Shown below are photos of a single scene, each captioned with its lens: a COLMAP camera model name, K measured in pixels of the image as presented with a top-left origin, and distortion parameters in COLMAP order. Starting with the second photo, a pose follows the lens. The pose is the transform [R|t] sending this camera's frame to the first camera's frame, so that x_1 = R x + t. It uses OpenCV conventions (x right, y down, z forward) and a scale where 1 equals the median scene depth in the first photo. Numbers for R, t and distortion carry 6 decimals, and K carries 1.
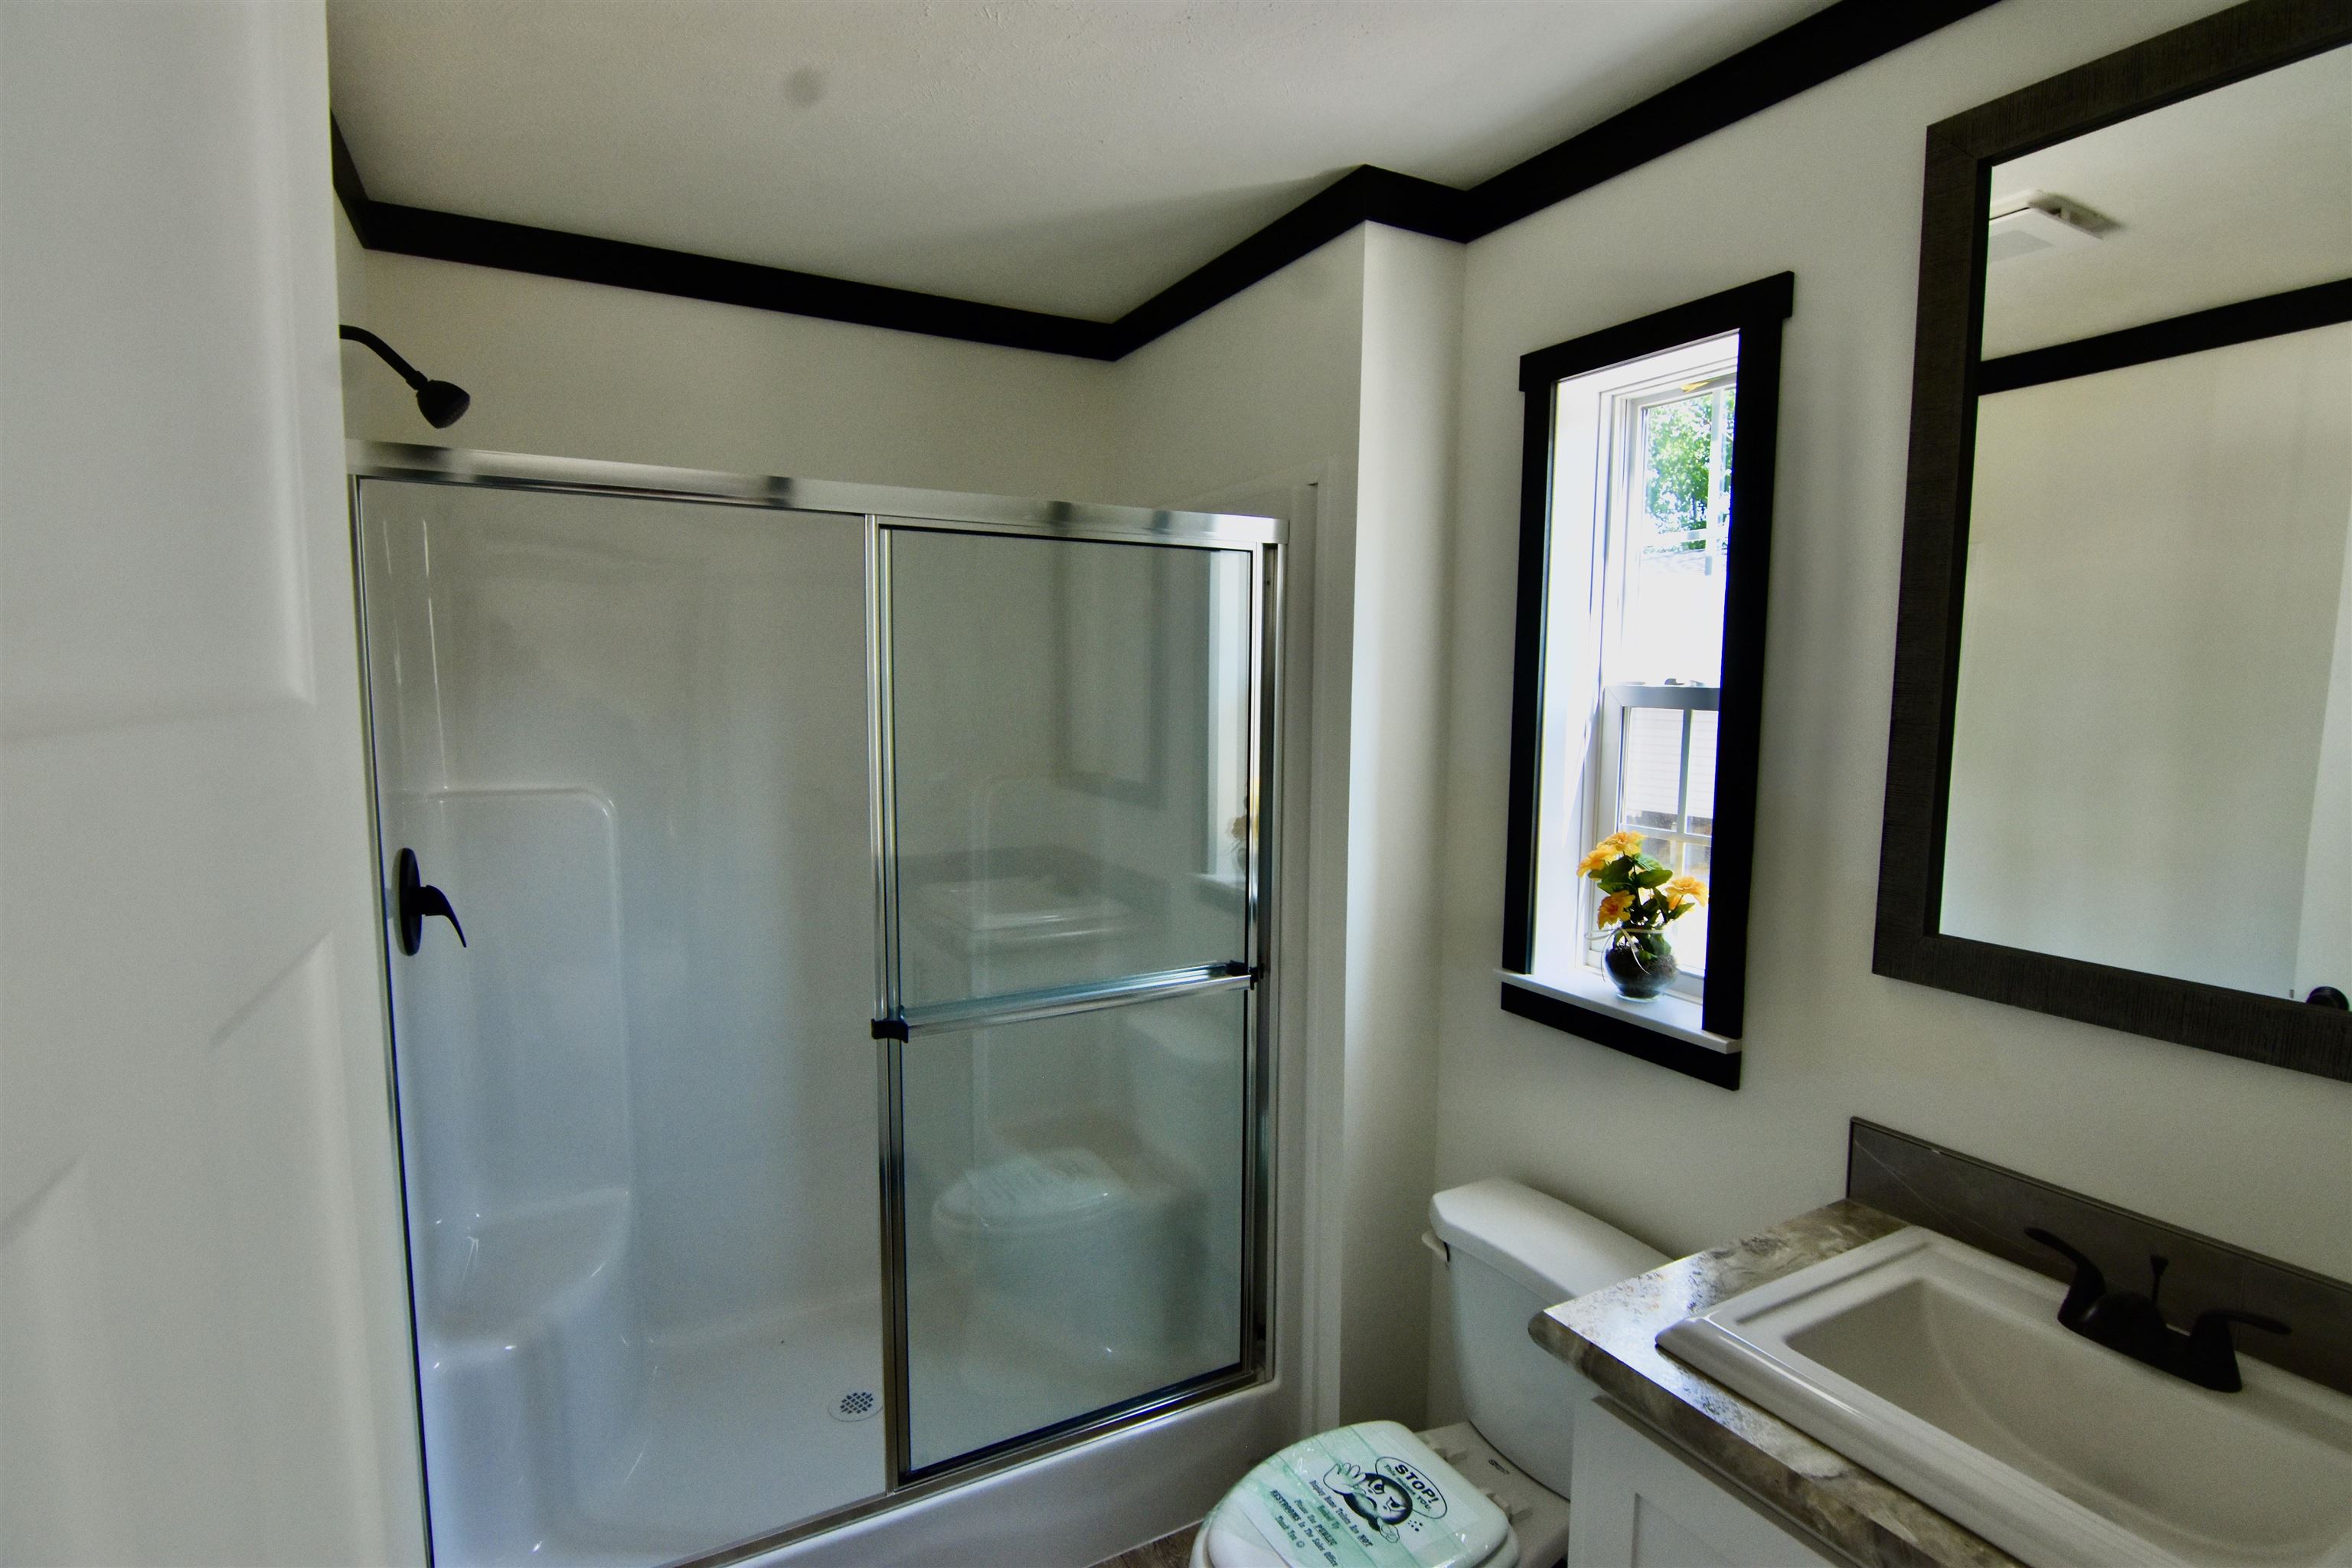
lens RADIAL K [[1144.0, 0, 1201.1], [0, 1144.0, 781.1], [0, 0, 1]] dist [-0.008412, -0.008629]
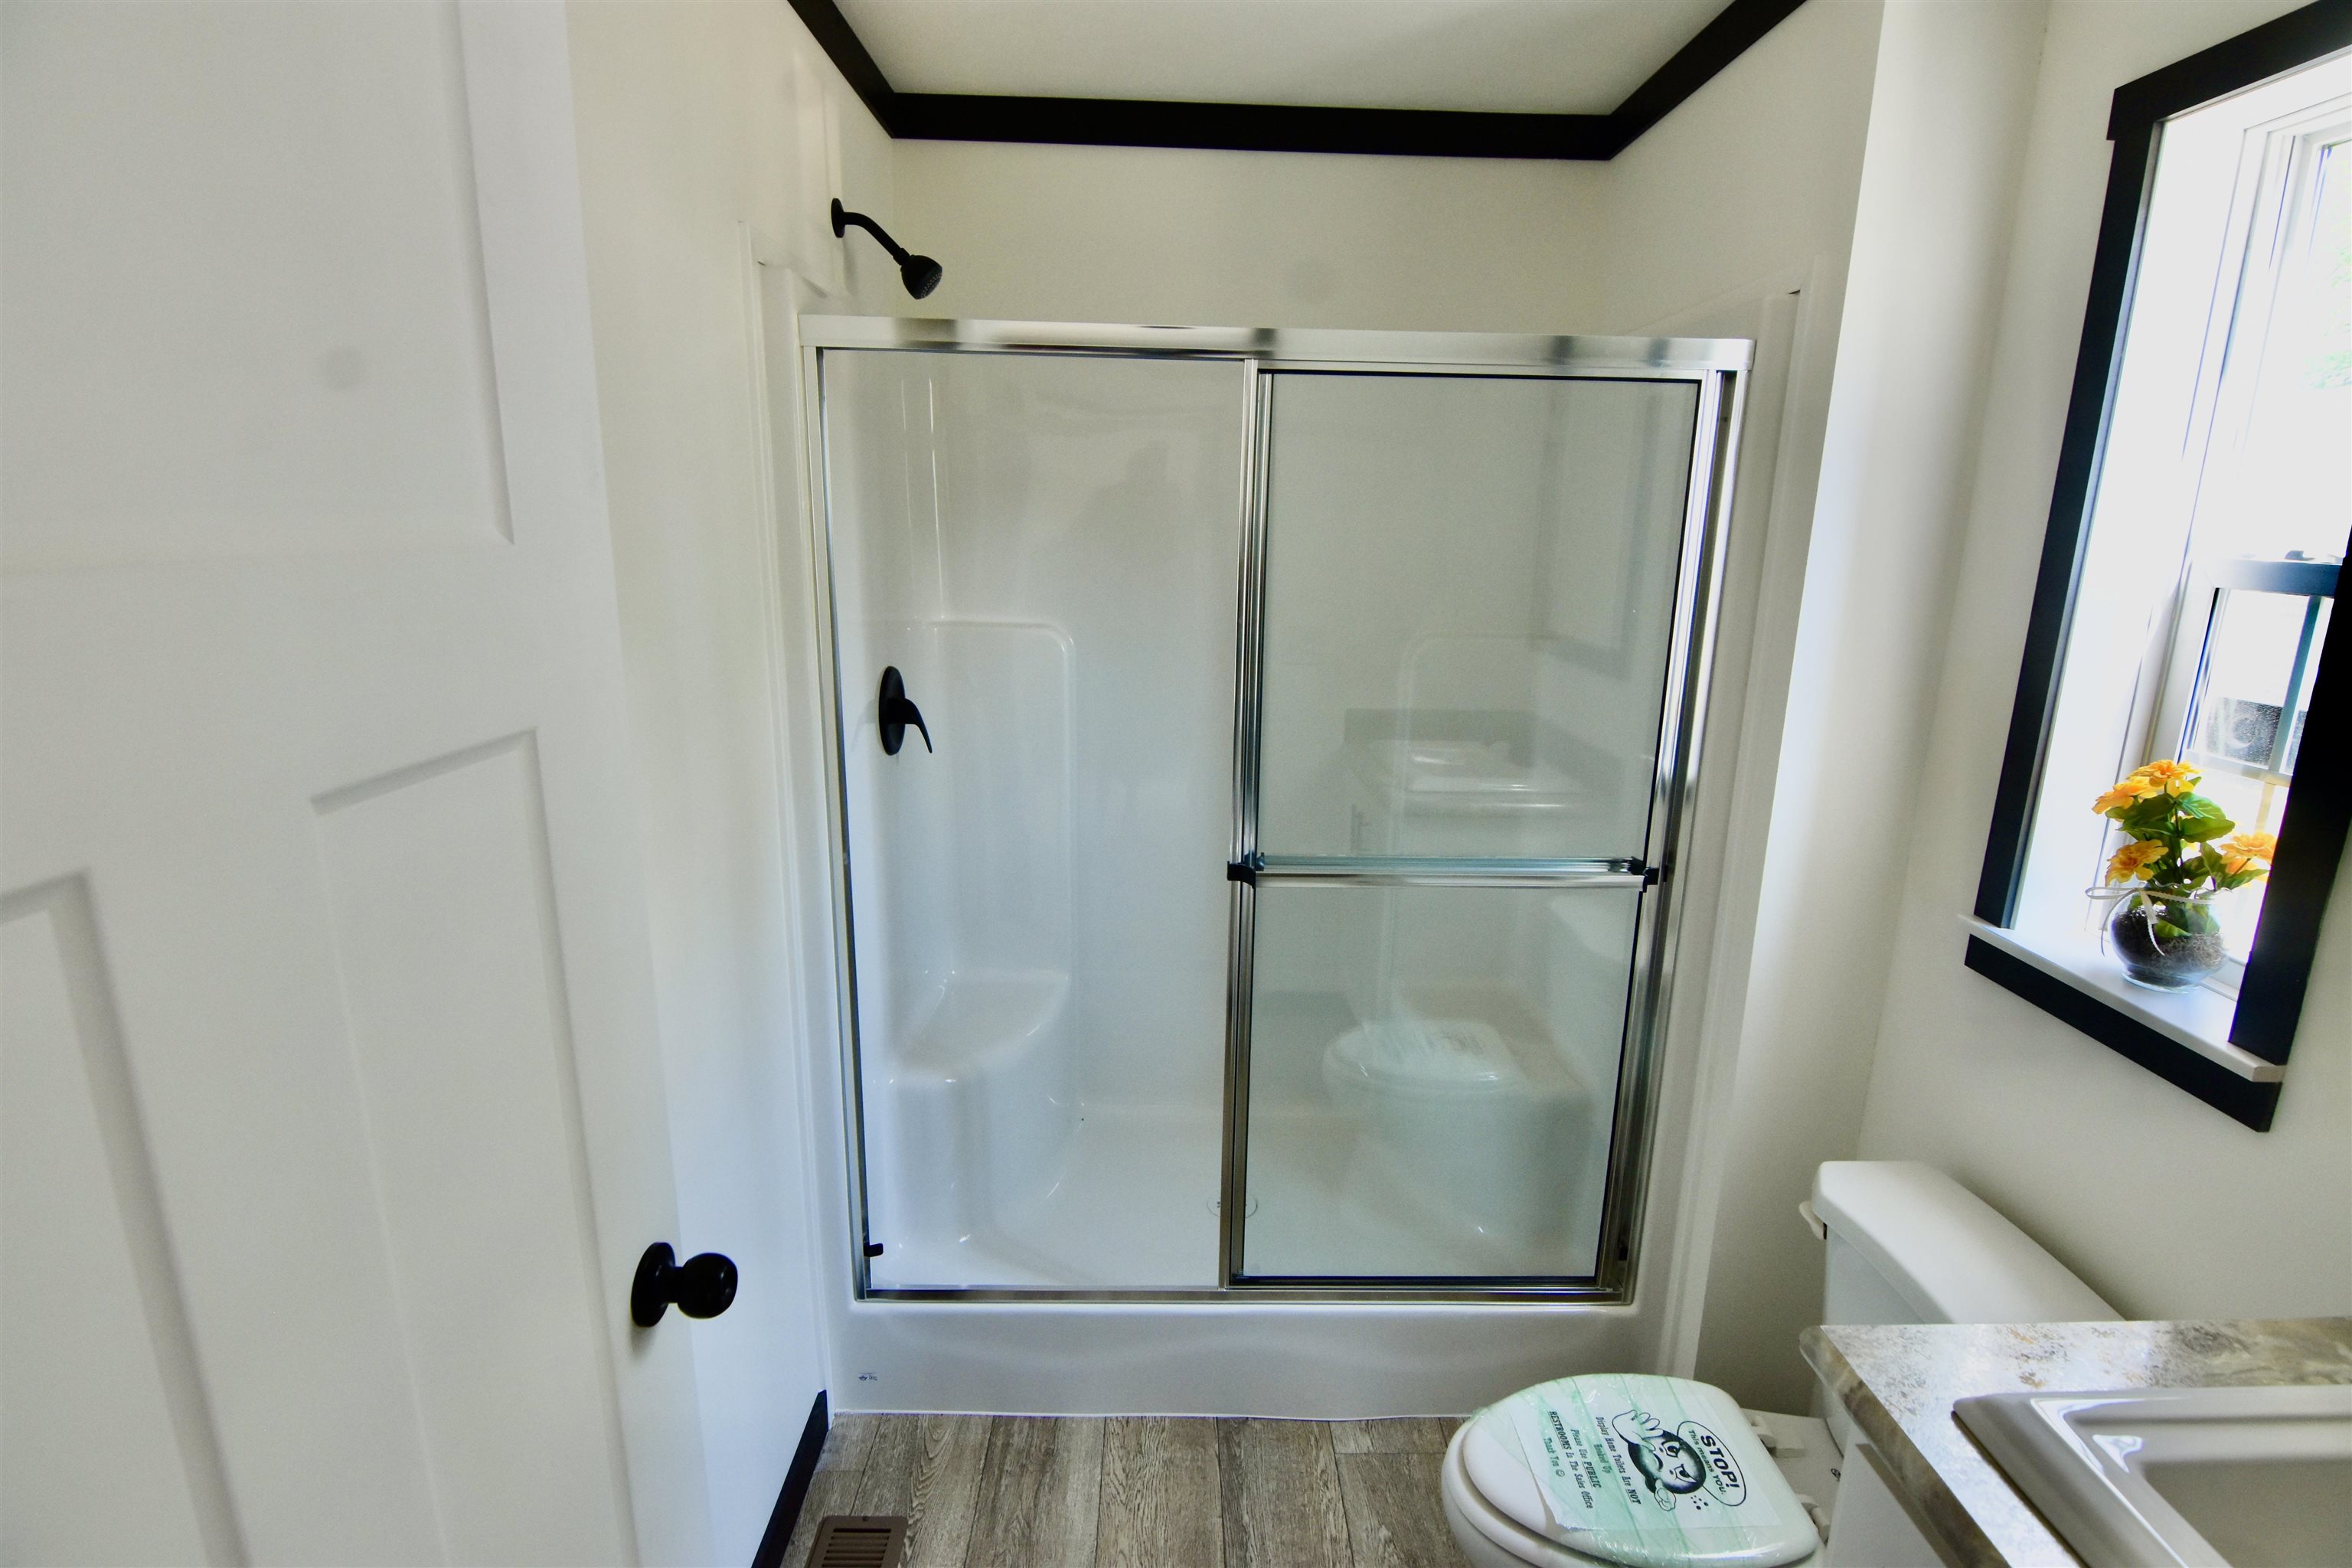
lens RADIAL K [[1144.0, 0, 1178.6], [0, 1144.0, 784.4], [0, 0, 1]] dist [-0.008412, -0.008629]
pose [[0.883251, 0.116684, -0.454150, 0.130983], [-0.057911, 0.988273, 0.141288, -0.005676], [0.465310, -0.098492, 0.879651, 0.062664]]
